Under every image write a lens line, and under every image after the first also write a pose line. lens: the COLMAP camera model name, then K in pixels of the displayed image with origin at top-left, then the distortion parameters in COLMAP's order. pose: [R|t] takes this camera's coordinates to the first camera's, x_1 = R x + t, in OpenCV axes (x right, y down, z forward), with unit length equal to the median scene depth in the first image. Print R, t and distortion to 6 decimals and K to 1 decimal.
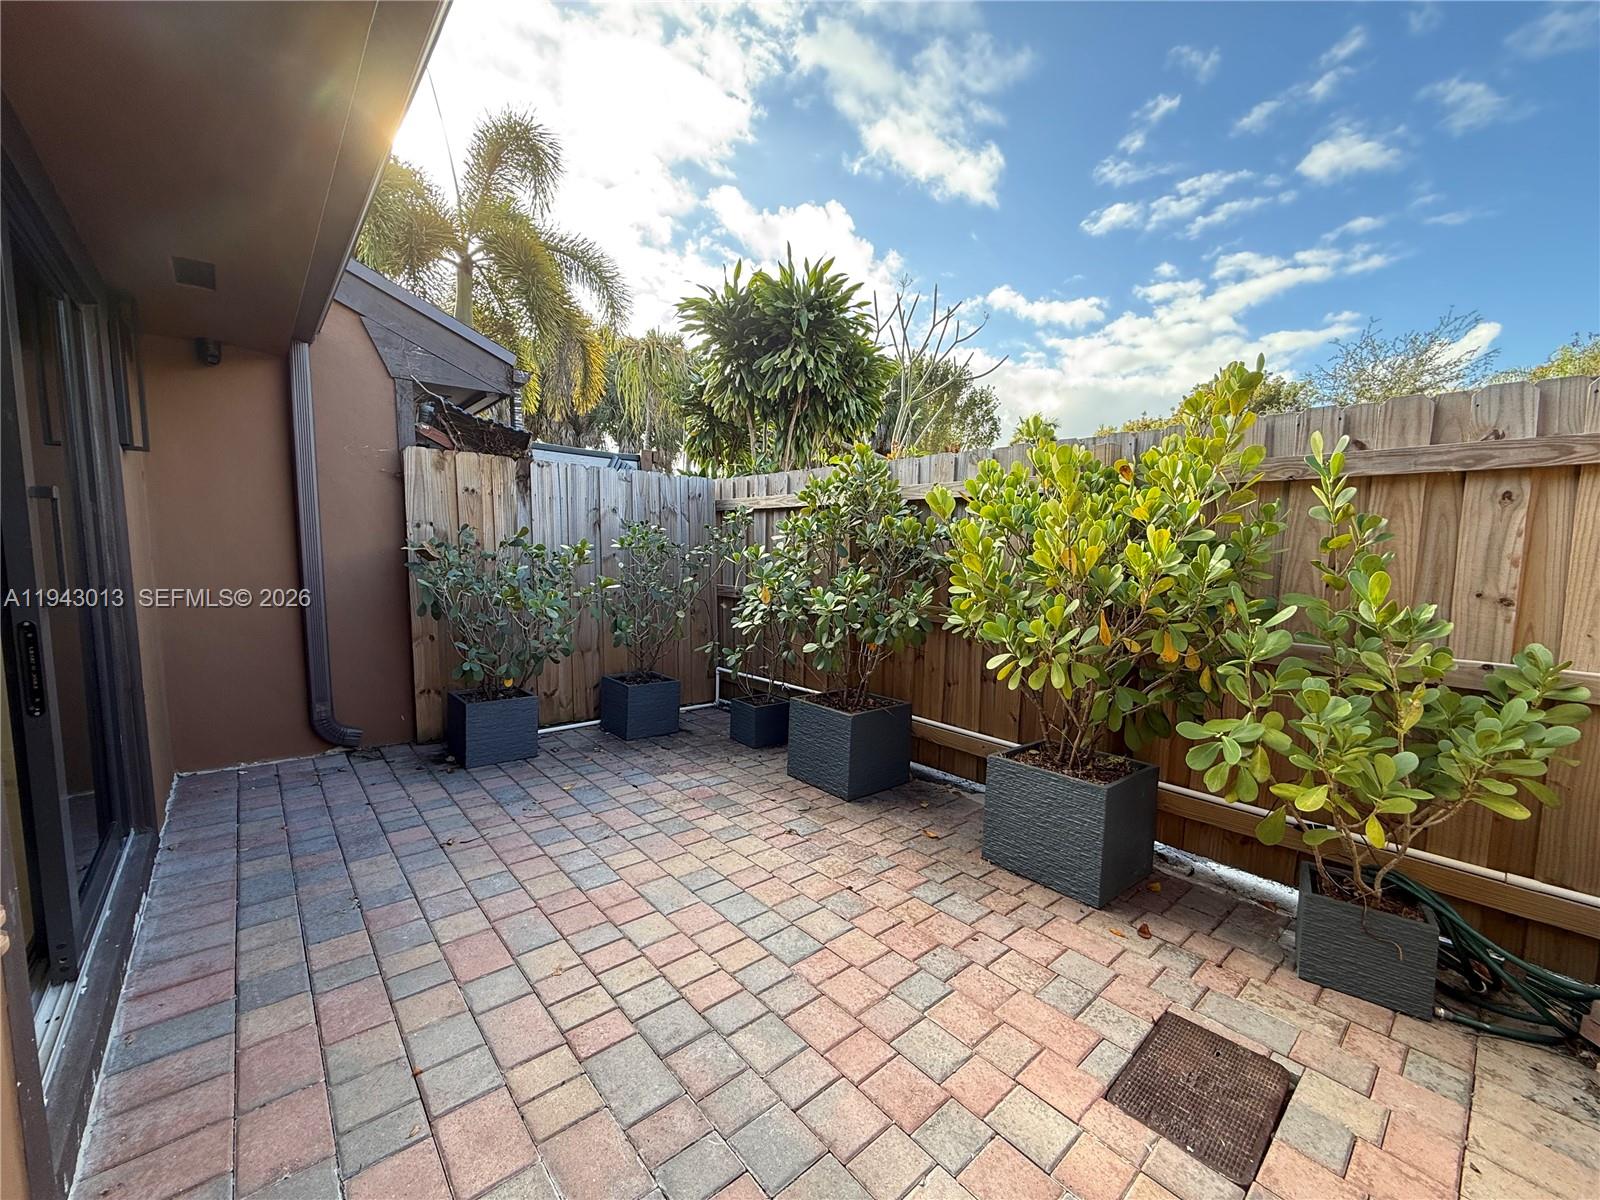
lens RADIAL K [[640.6, 0, 803.6], [0, 640.6, 601.4], [0, 0, 1]] dist [0.001017, 0.000276]
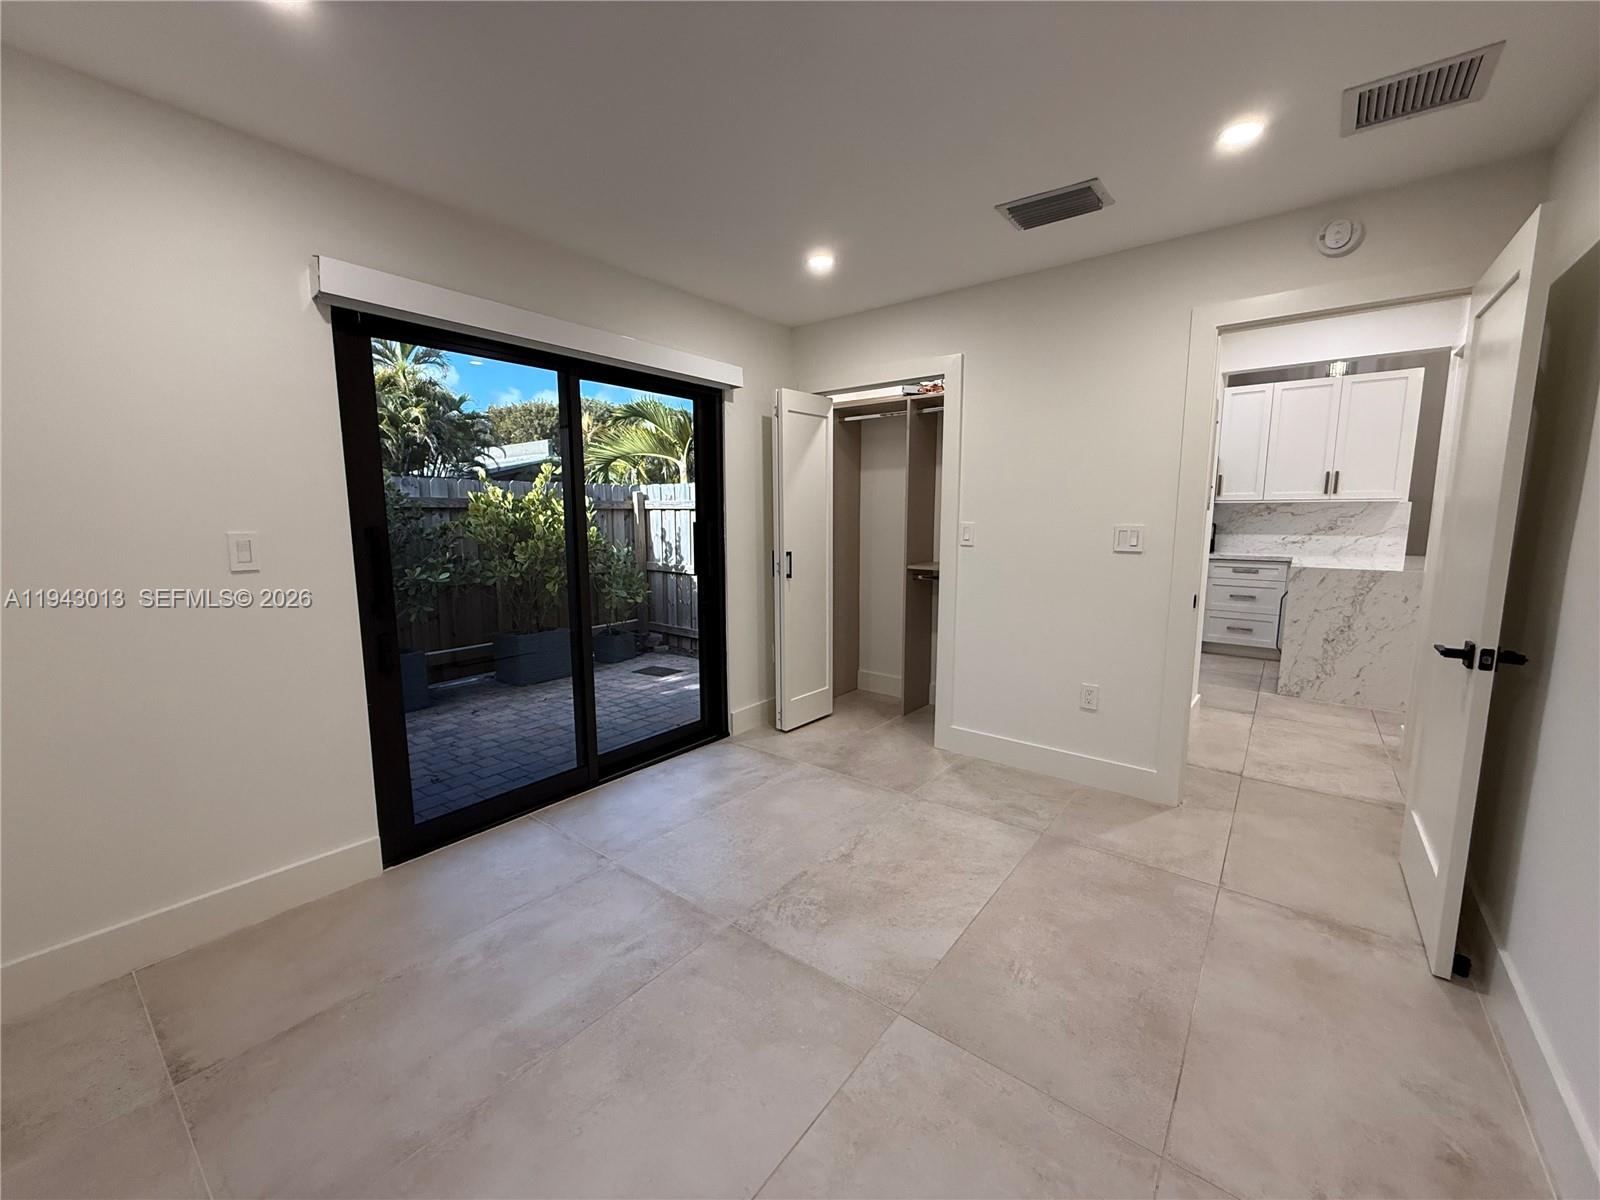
lens RADIAL K [[640.6, 0, 802.2], [0, 640.6, 599.3], [0, 0, 1]] dist [0.001017, 0.000276]
pose [[-0.203875, -0.132475, 0.969992, -1.667444], [0.095384, 0.983401, 0.154354, -0.099652], [-0.974339, 0.123990, -0.187855, 0.412366]]
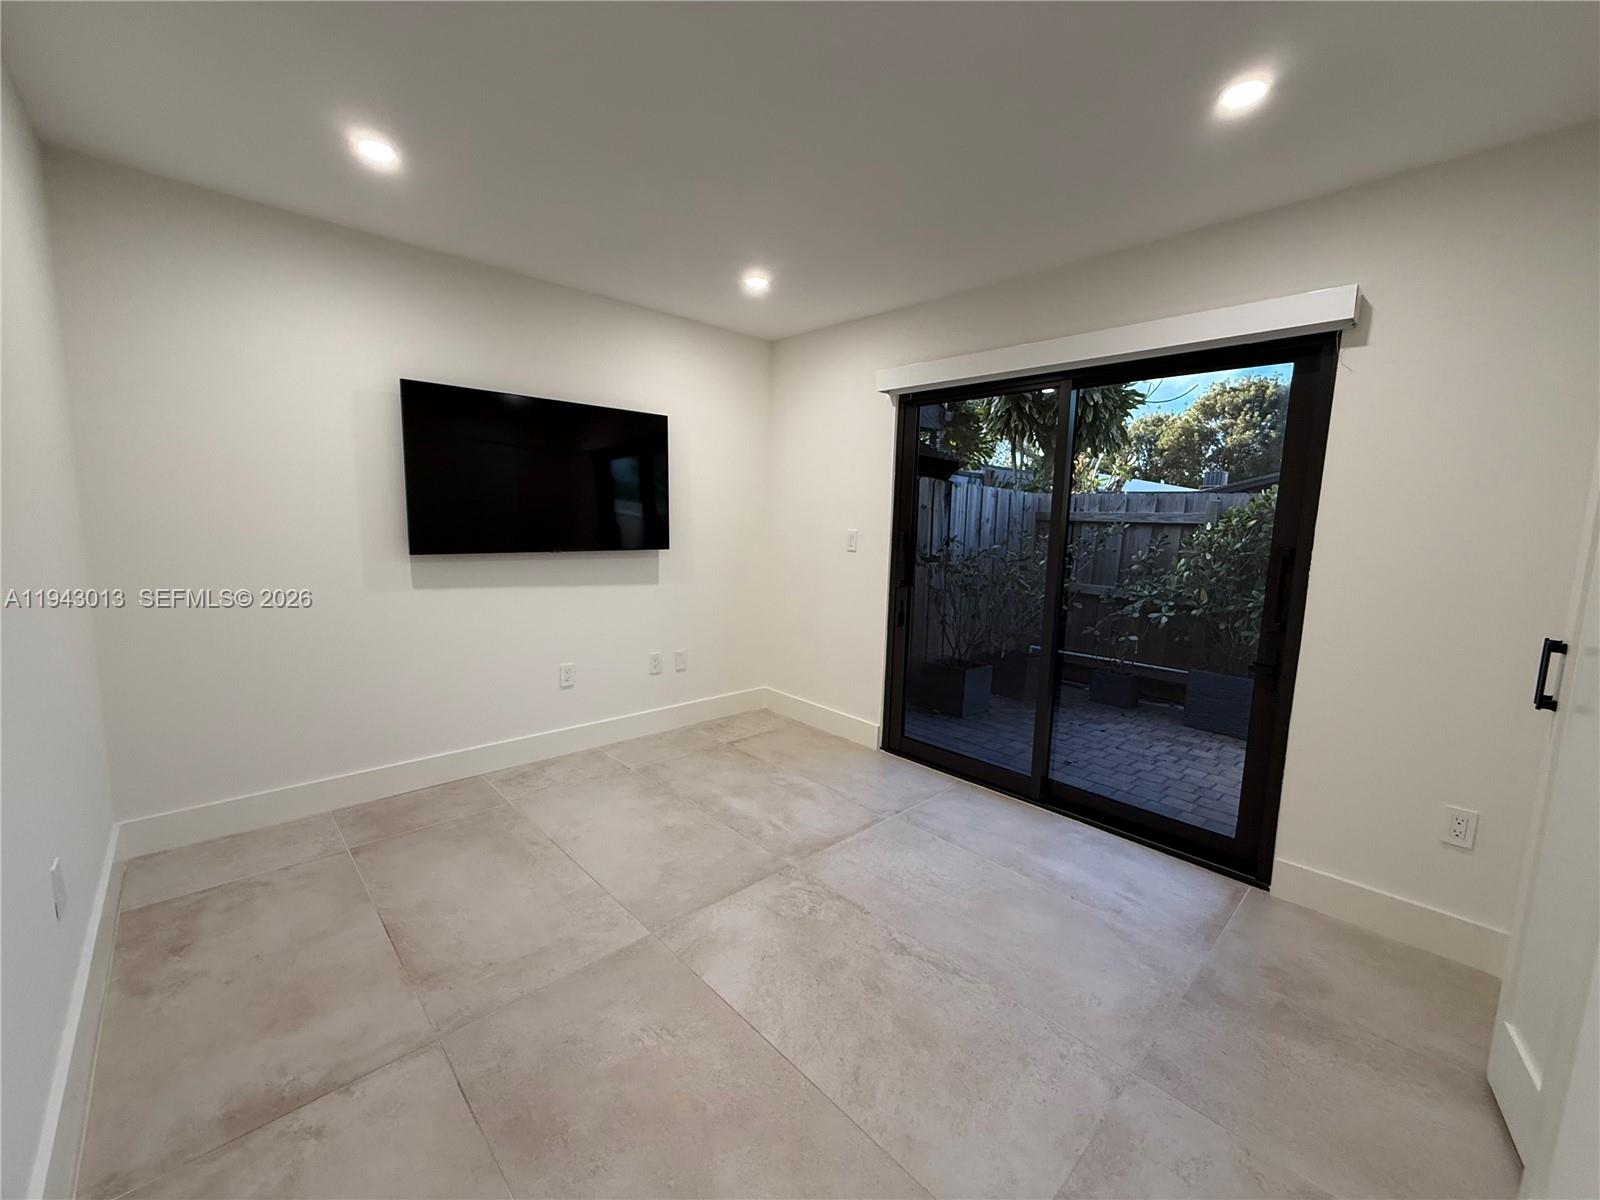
lens RADIAL K [[640.6, 0, 802.4], [0, 640.6, 615.8], [0, 0, 1]] dist [0.001017, 0.000276]
pose [[0.998215, 0.020920, 0.055942, -1.093508], [-0.024122, 0.998071, 0.057197, -0.028201], [-0.054638, -0.058445, 0.996794, -0.369977]]
